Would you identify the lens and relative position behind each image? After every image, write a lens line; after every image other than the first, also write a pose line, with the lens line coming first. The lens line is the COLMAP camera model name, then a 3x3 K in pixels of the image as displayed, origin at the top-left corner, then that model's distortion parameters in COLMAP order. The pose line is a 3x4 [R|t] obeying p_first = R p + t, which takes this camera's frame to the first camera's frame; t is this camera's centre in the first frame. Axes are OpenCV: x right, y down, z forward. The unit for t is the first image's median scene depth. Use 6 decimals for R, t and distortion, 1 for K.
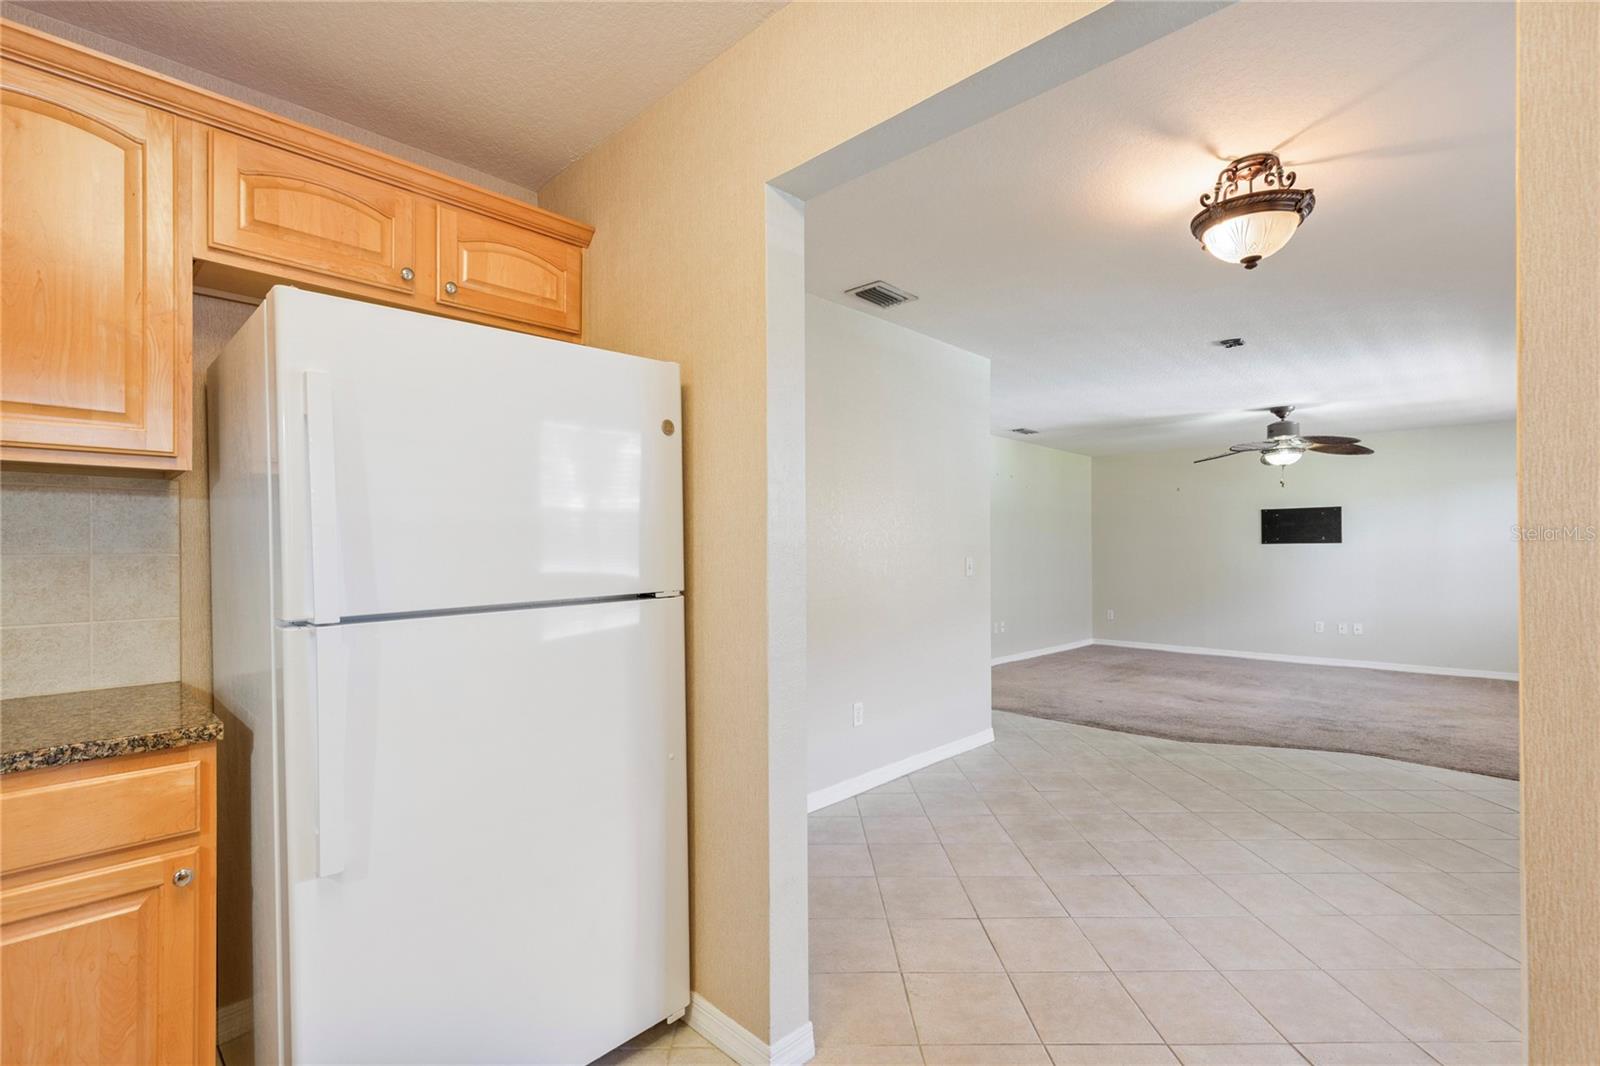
lens RADIAL K [[714.5, 0, 808.2], [0, 714.5, 544.6], [0, 0, 1]] dist [0.000965, -0.000813]
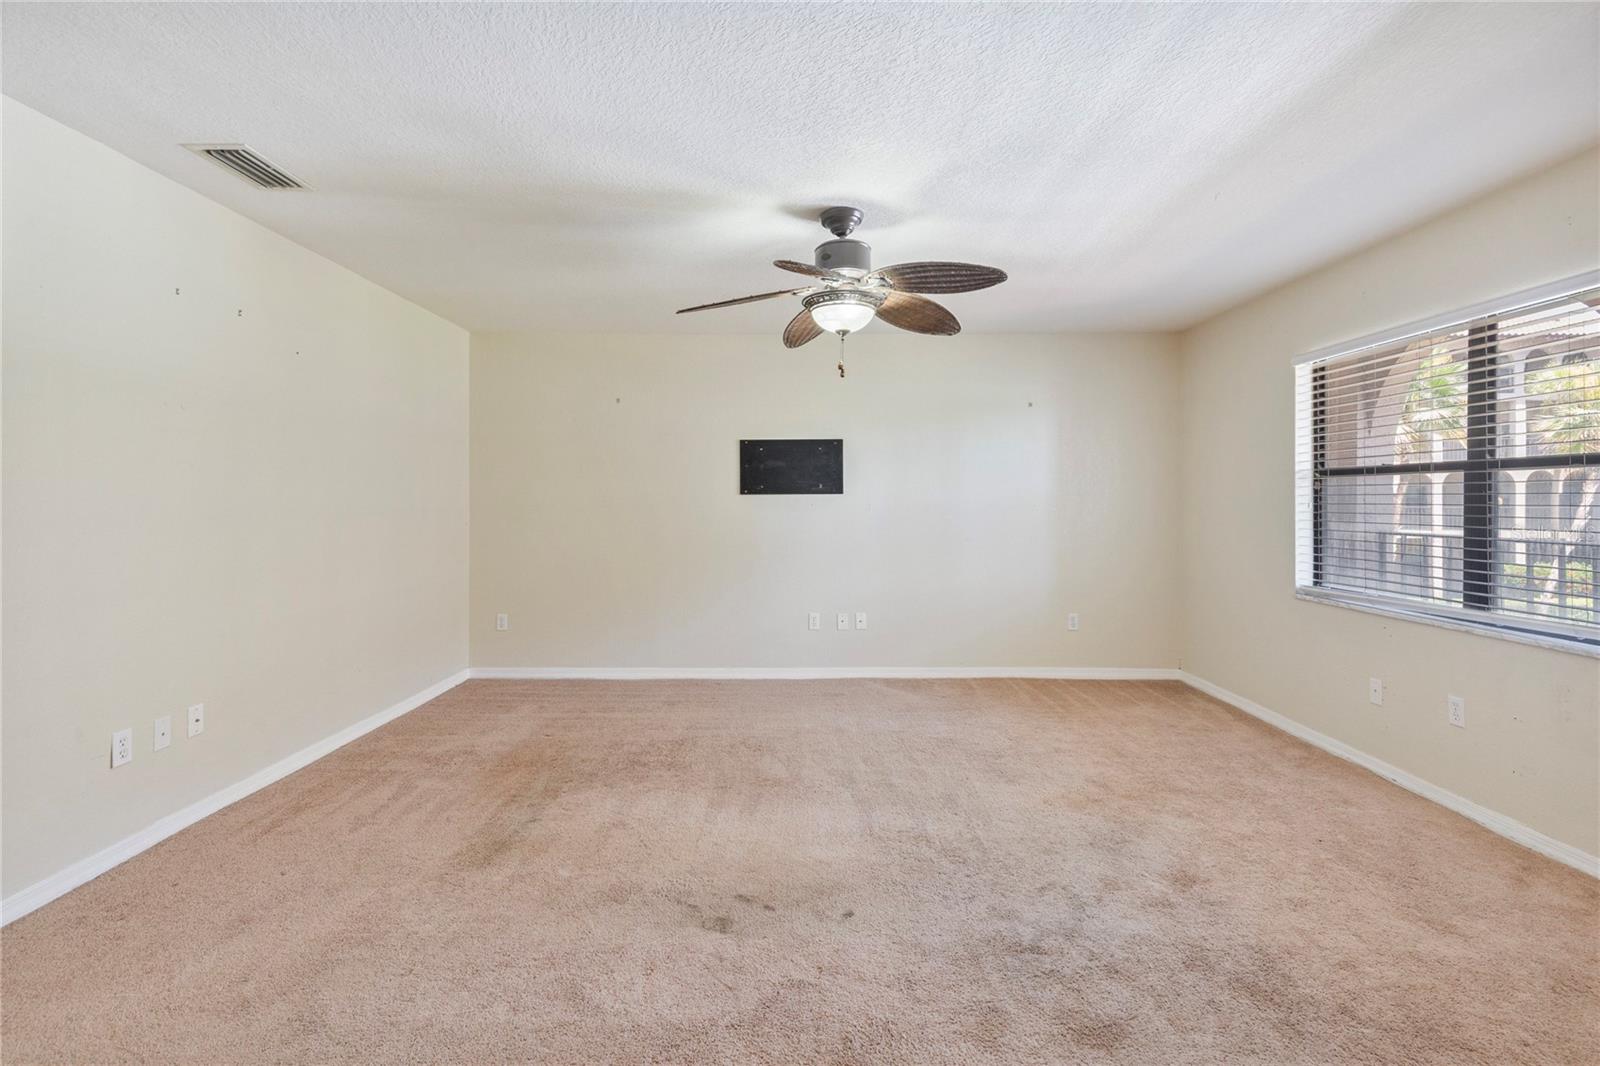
lens RADIAL K [[729.5, 0, 789.5], [0, 729.5, 500.5], [0, 0, 1]] dist [0.000465, -0.000045]
pose [[0.728297, 0.001490, 0.685259, 0.328239], [-0.006882, 0.999963, 0.005140, 0.001290], [-0.685227, -0.008459, 0.728281, 0.727933]]
